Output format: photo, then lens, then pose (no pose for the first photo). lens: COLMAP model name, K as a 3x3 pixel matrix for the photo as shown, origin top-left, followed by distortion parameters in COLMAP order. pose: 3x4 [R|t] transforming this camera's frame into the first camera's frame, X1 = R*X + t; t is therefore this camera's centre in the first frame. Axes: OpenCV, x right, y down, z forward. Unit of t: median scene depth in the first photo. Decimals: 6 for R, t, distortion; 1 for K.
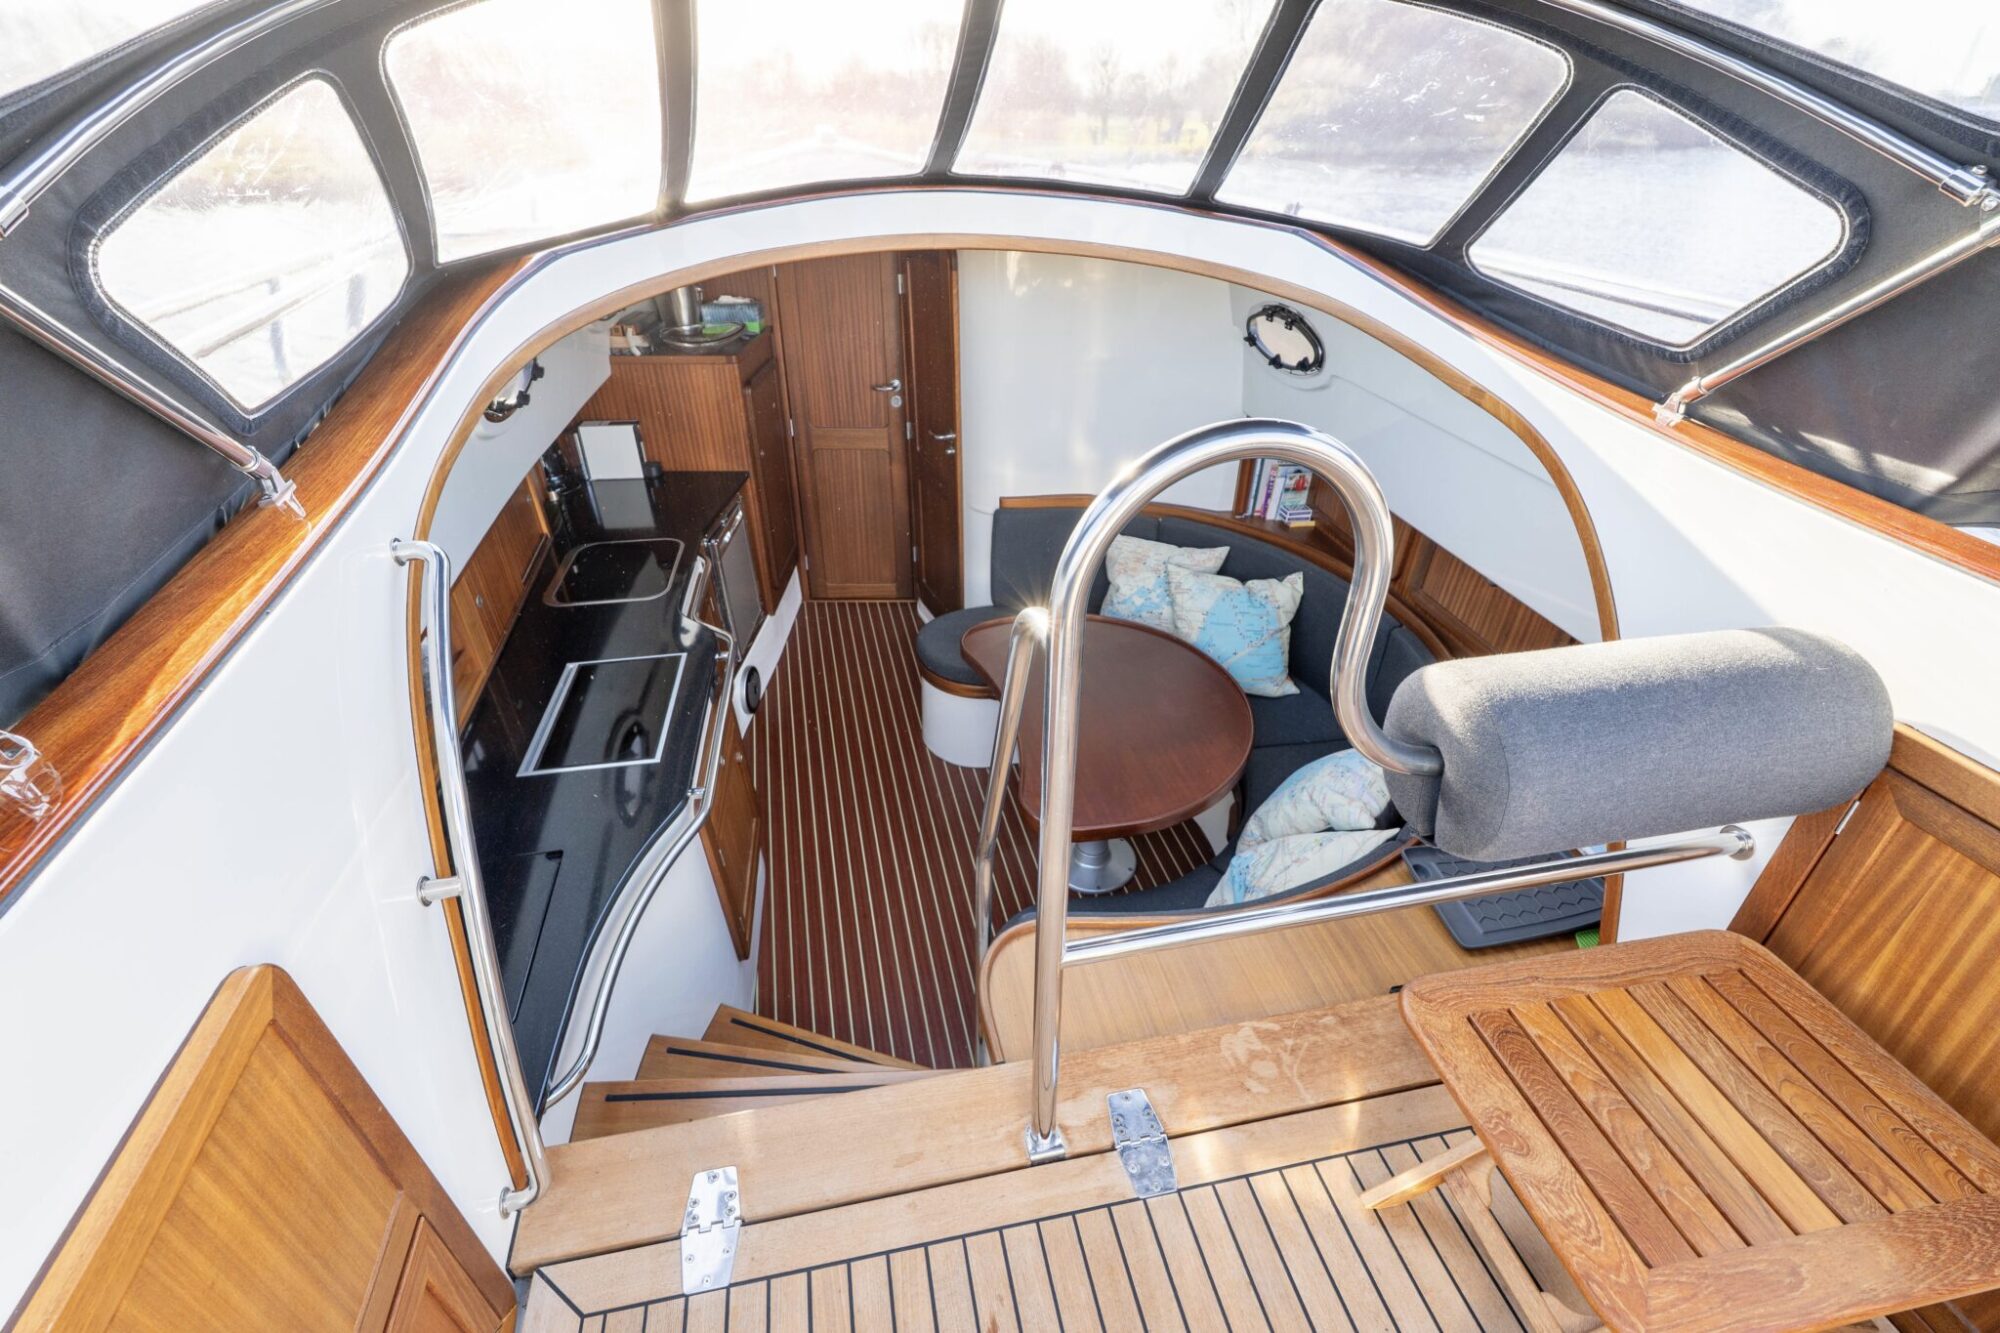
lens RADIAL K [[896.5, 0, 994.6], [0, 896.5, 656.8], [0, 0, 1]] dist [0.003542, 0.000071]
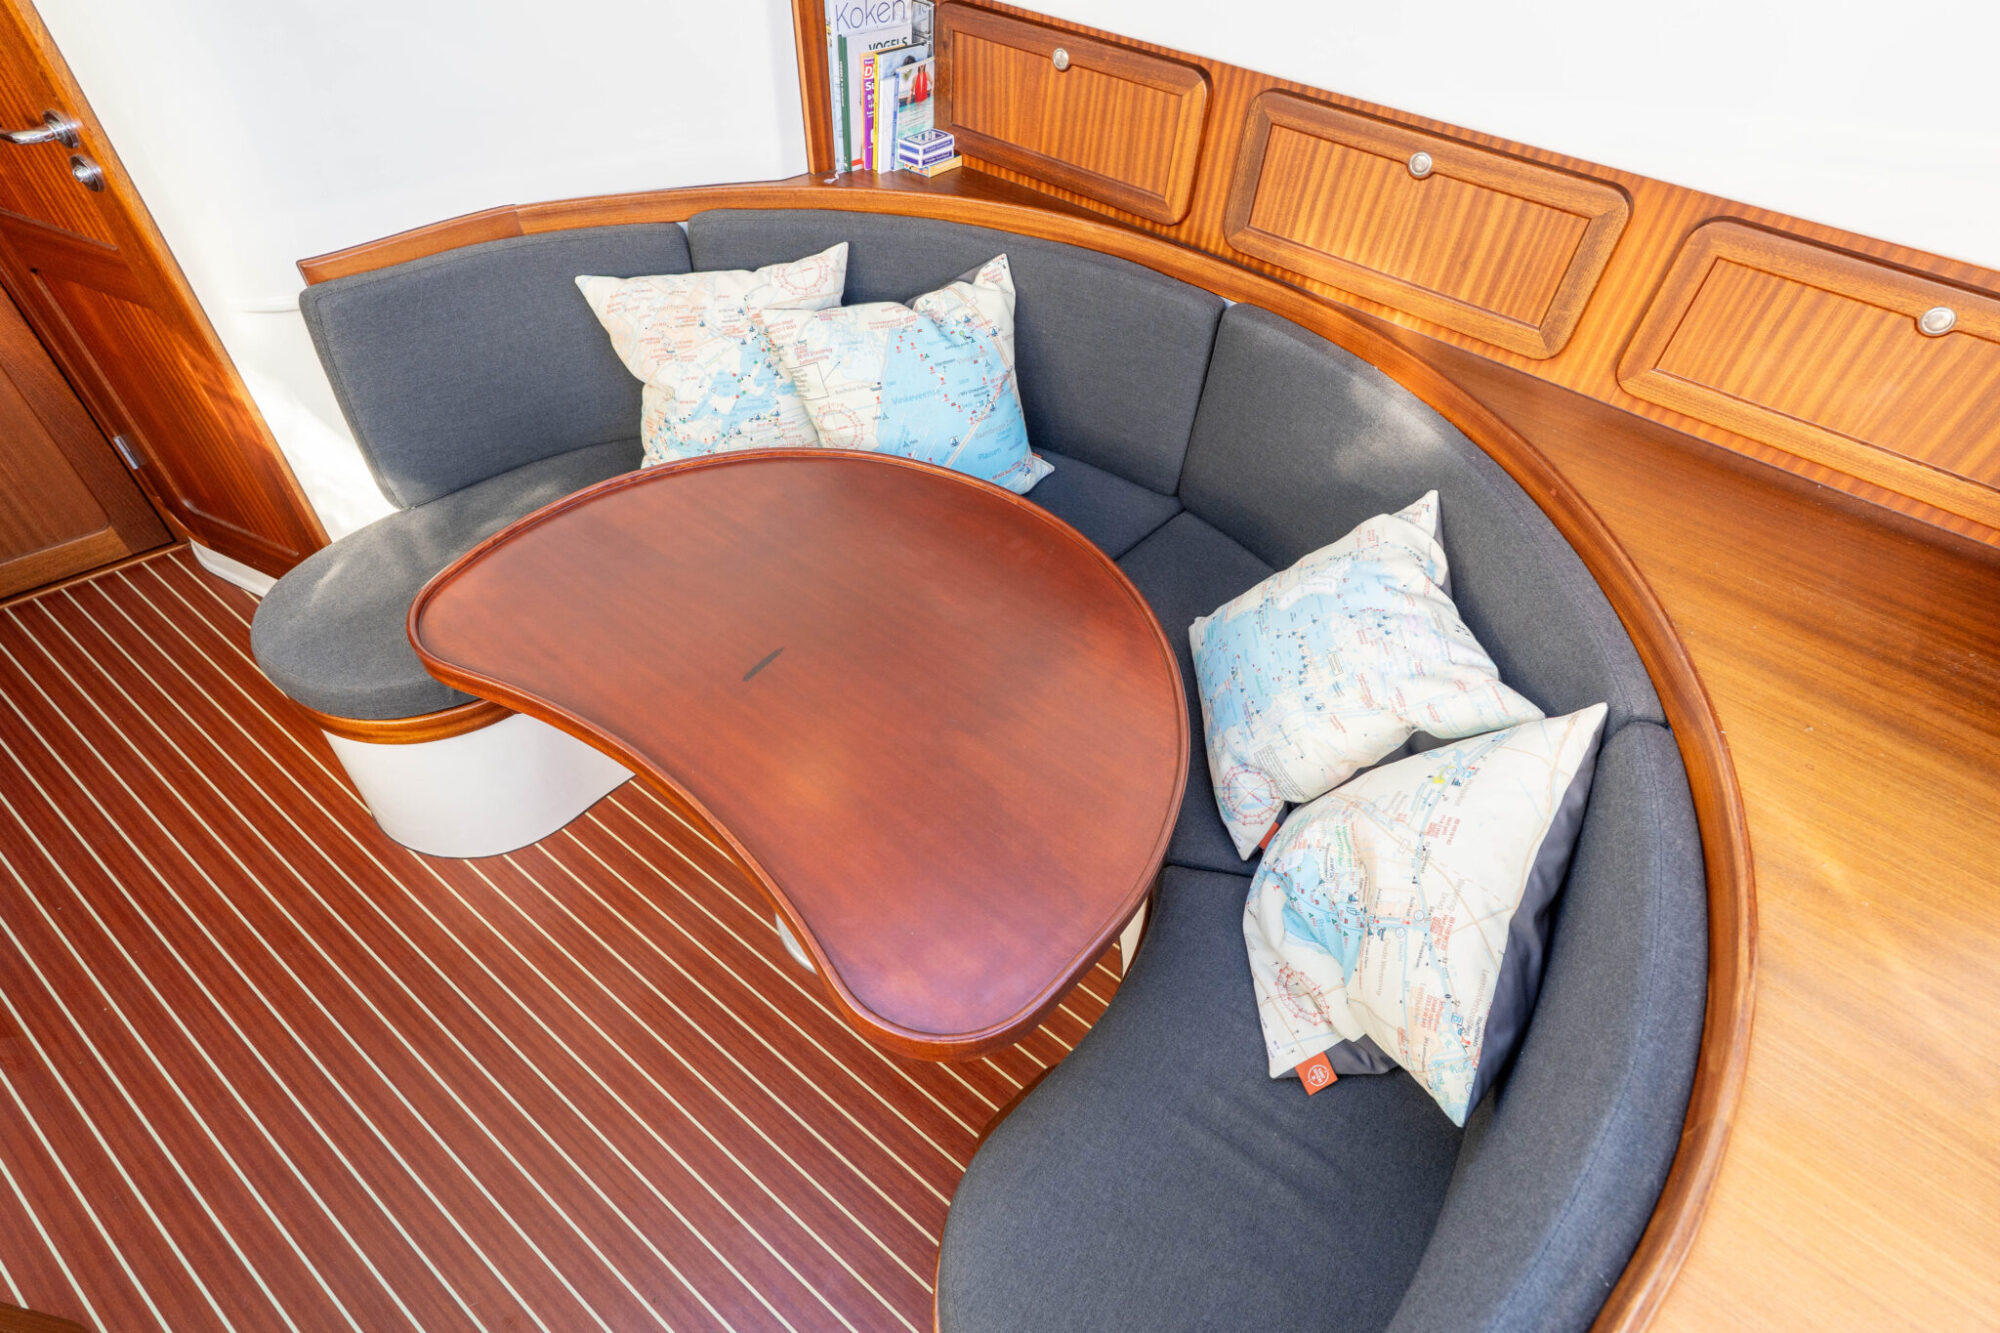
lens RADIAL K [[1027.2, 0, 997.9], [0, 1027.2, 665.1], [0, 0, 1]] dist [0.003153, 0.001458]
pose [[0.774059, -0.437278, 0.457843, -0.045936], [0.308670, 0.892045, 0.330120, -0.075214], [-0.552771, -0.114210, 0.825470, 0.440215]]
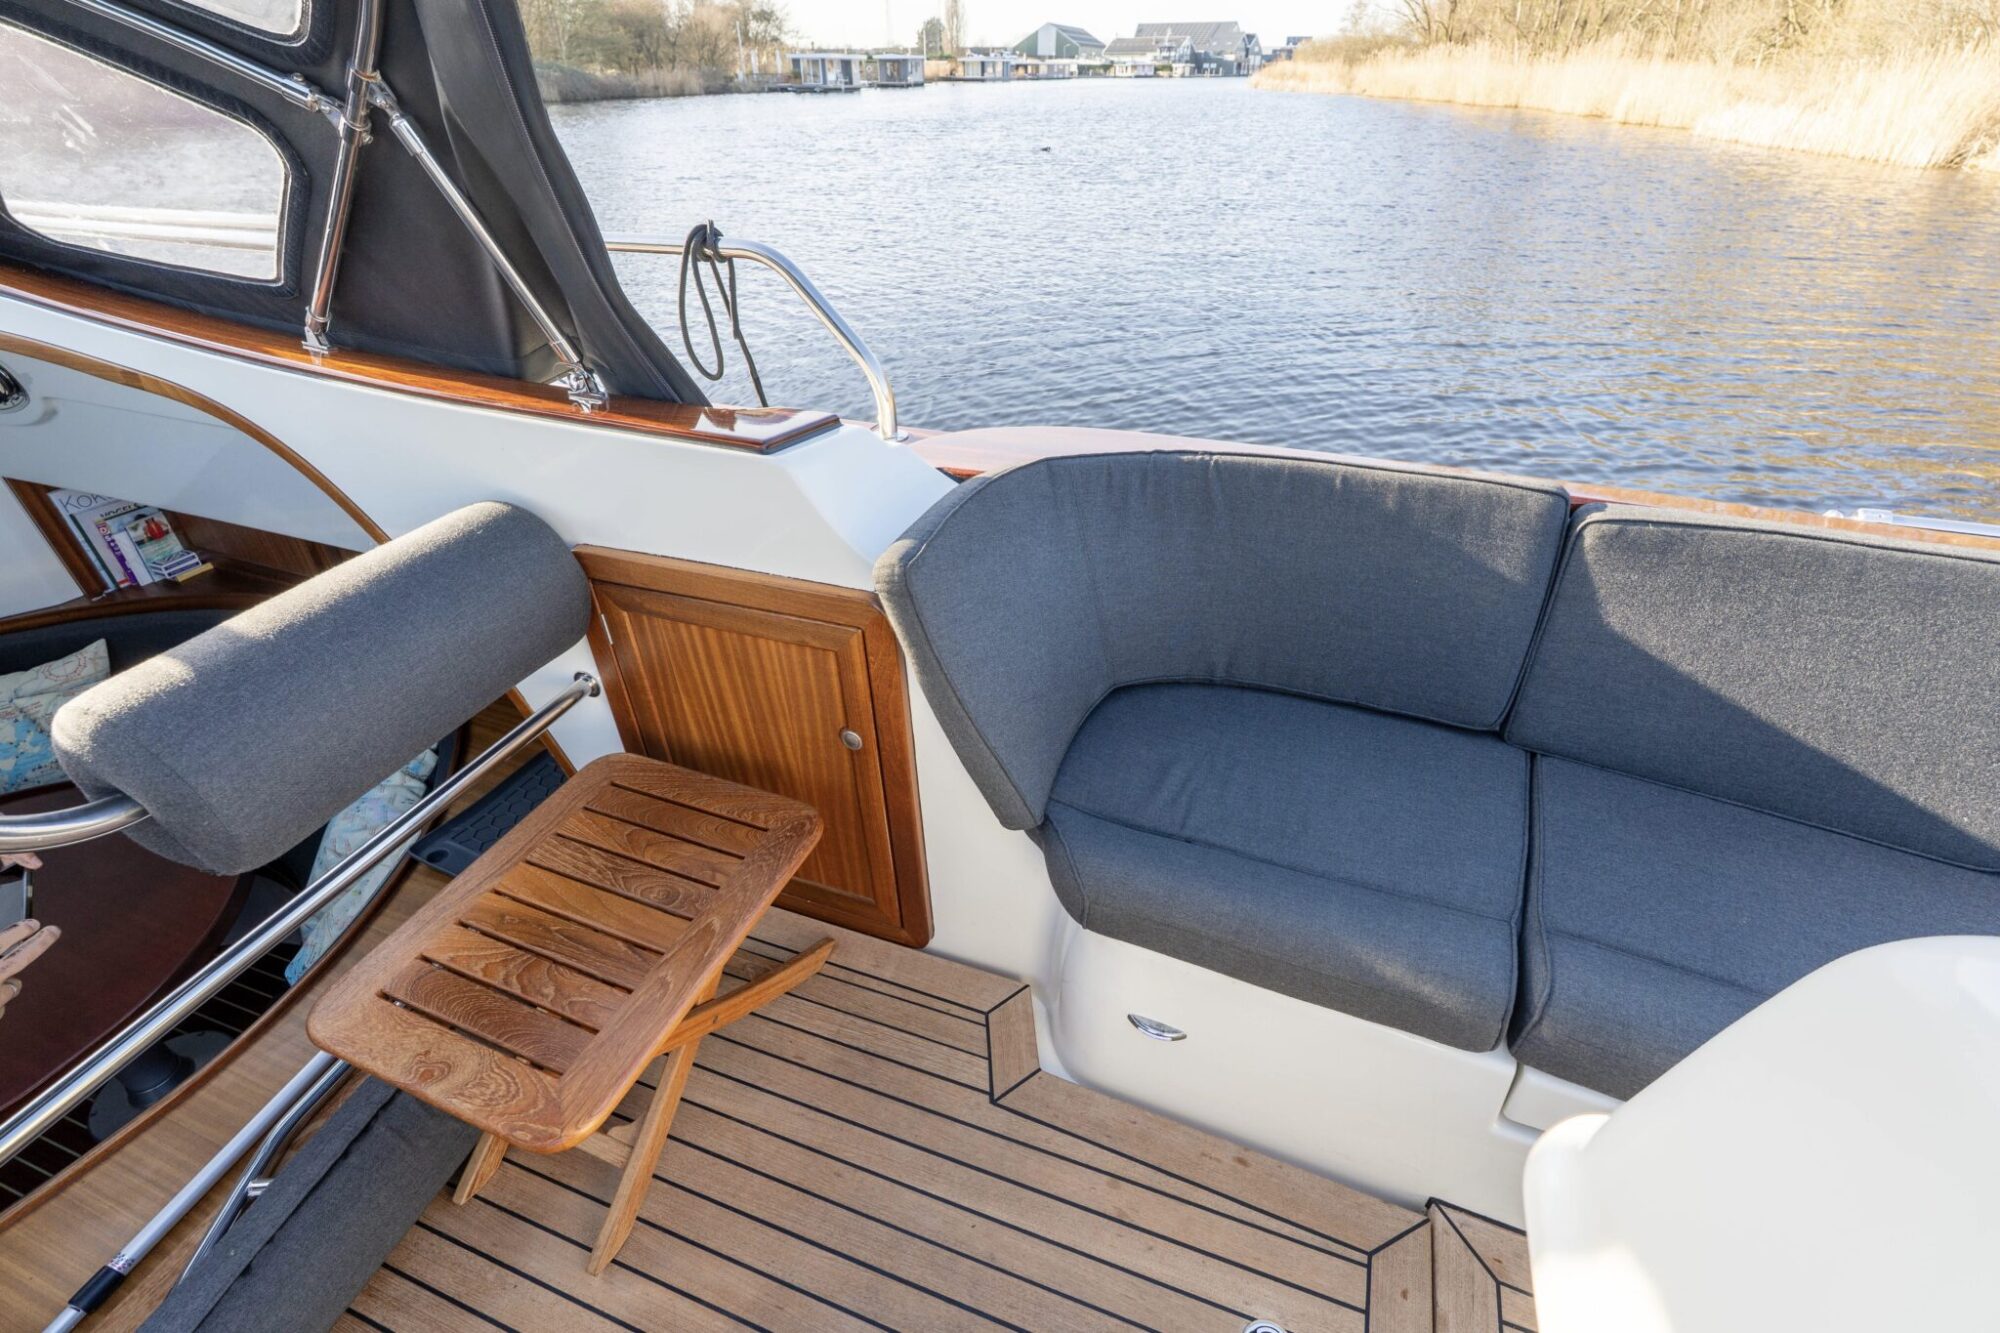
lens RADIAL K [[896.5, 0, 1001.3], [0, 896.5, 661.3], [0, 0, 1]] dist [0.003542, 0.000071]
pose [[0.534421, -0.495898, 0.684455, 0.135353], [0.463307, 0.849171, 0.253488, 0.054794], [-0.706924, 0.181643, 0.683568, -0.067553]]
